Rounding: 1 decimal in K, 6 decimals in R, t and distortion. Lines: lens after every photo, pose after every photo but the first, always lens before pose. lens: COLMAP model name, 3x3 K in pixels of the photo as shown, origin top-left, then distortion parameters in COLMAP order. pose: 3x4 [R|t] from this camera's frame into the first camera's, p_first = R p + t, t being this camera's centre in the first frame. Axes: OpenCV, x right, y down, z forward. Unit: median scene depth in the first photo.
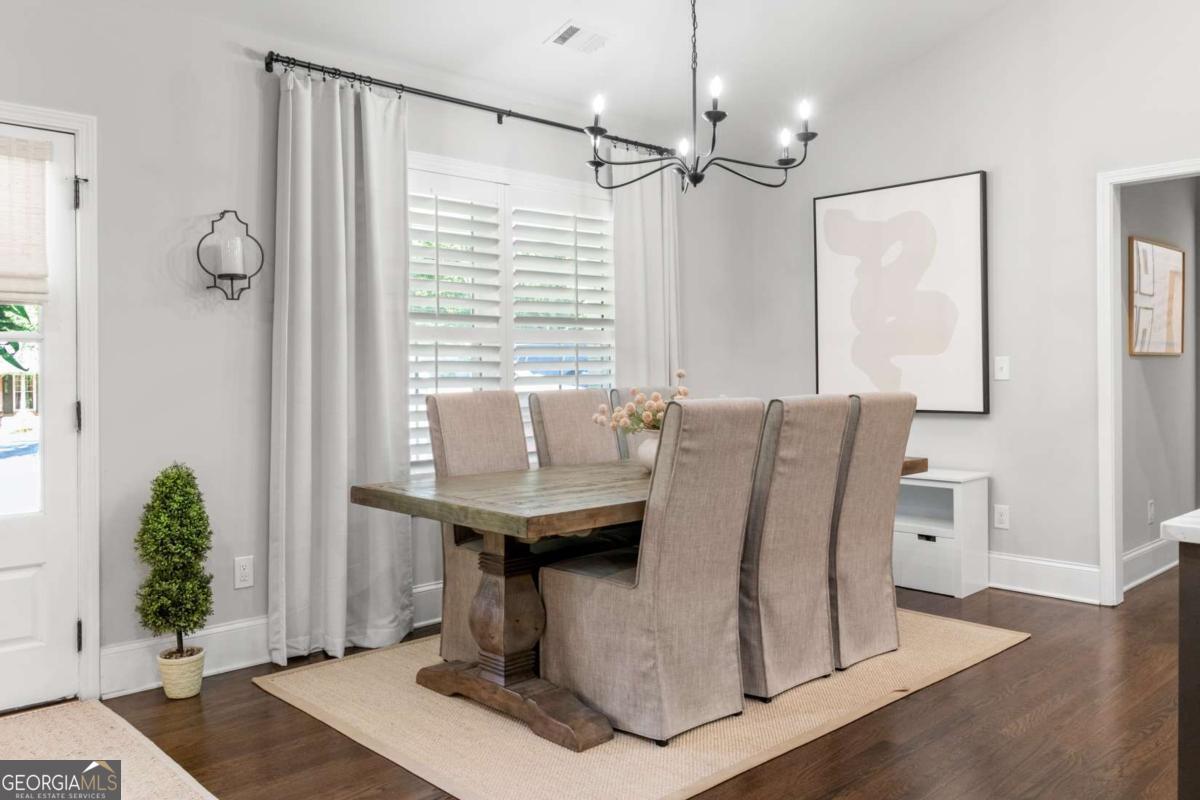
lens RADIAL K [[933.9, 0, 602.9], [0, 933.9, 377.7], [0, 0, 1]] dist [0.002393, -0.001467]
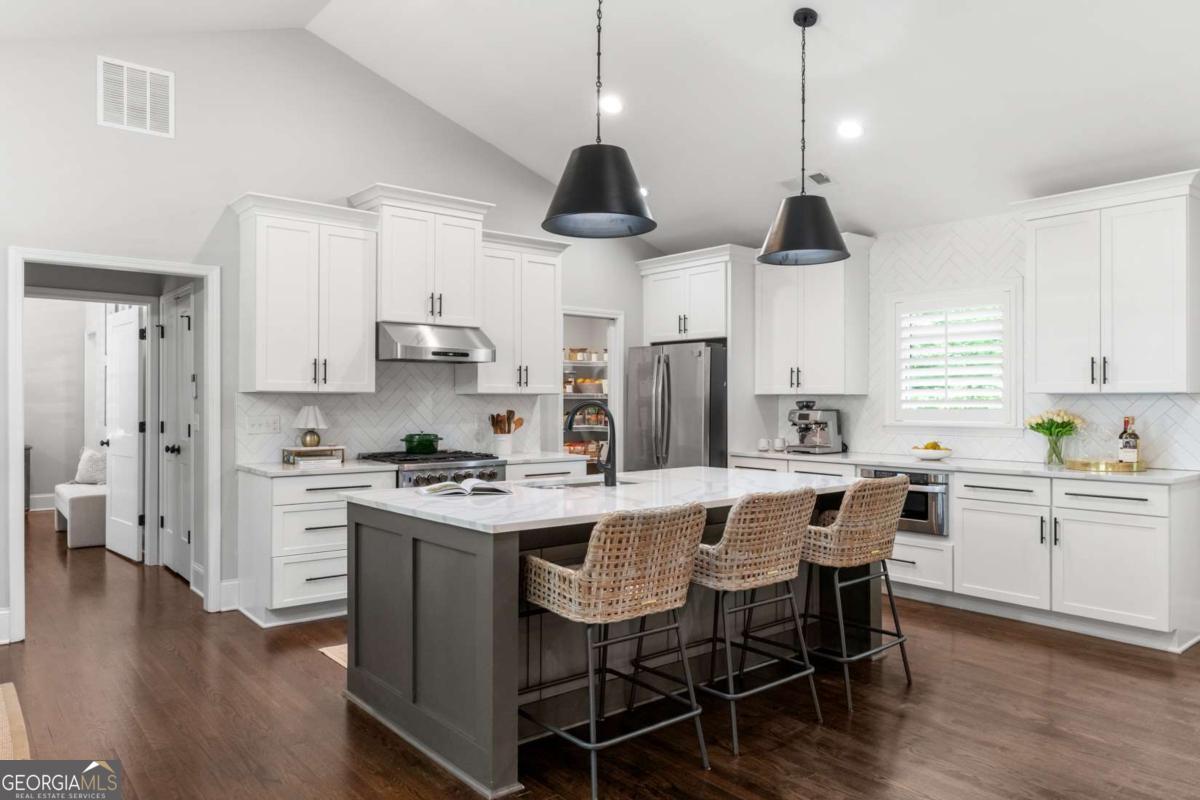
lens RADIAL K [[810.4, 0, 600.0], [0, 810.4, 400.0], [0, 0, 1]] dist [0.001839, -0.001341]
pose [[0.078123, 0.013199, 0.996856, -0.356604], [0.004823, 0.999896, -0.013618, -0.023303], [-0.996932, 0.005872, 0.078051, 0.240727]]
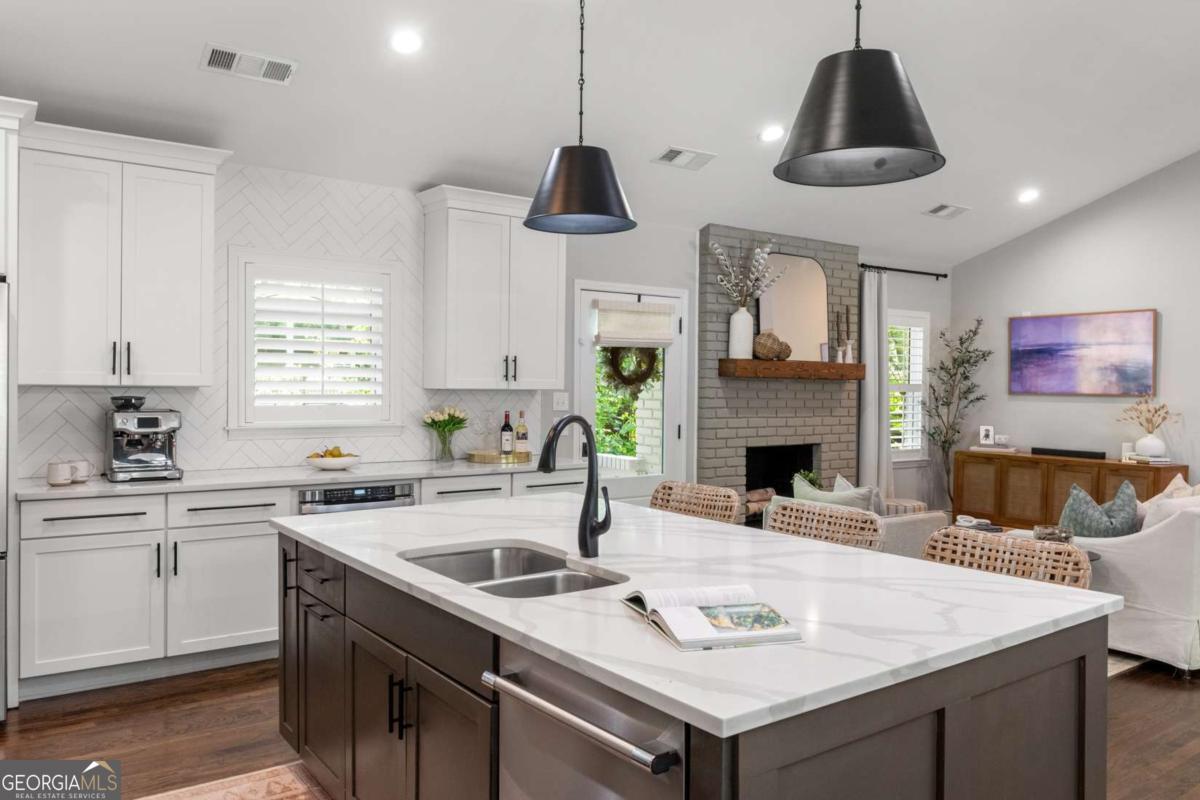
lens RADIAL K [[874.0, 0, 563.3], [0, 874.0, 423.1], [0, 0, 1]] dist [-0.008028, -0.003407]
pose [[-0.985804, -0.008711, 0.167672, 0.428854], [-0.001035, 0.998950, 0.045812, -0.052766], [-0.167895, 0.044988, -0.984778, 0.831291]]
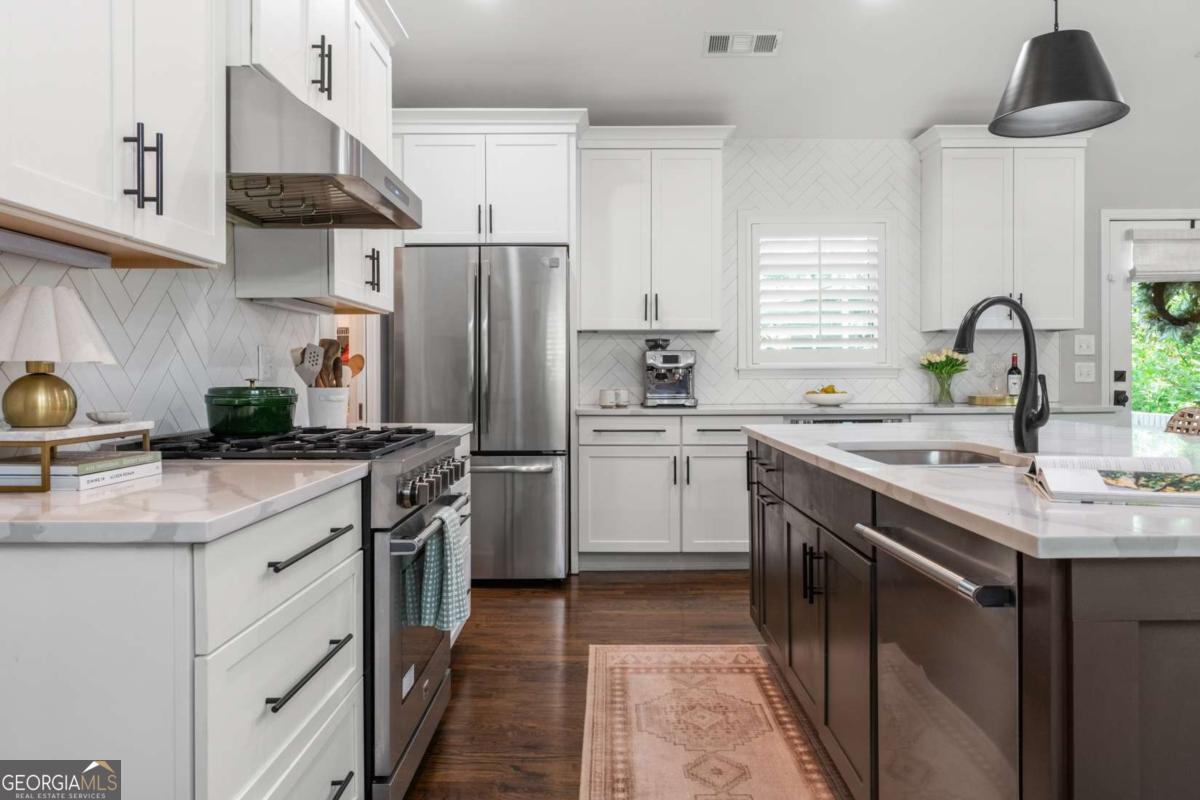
lens RADIAL K [[792.9, 0, 600.0], [0, 792.9, 400.0], [0, 0, 1]] dist [-0.000909, 0.002321]
pose [[-0.713233, -0.015318, 0.700760, 0.358510], [0.013152, 0.999293, 0.035229, 0.004731], [-0.700804, 0.034343, -0.712527, 0.798089]]
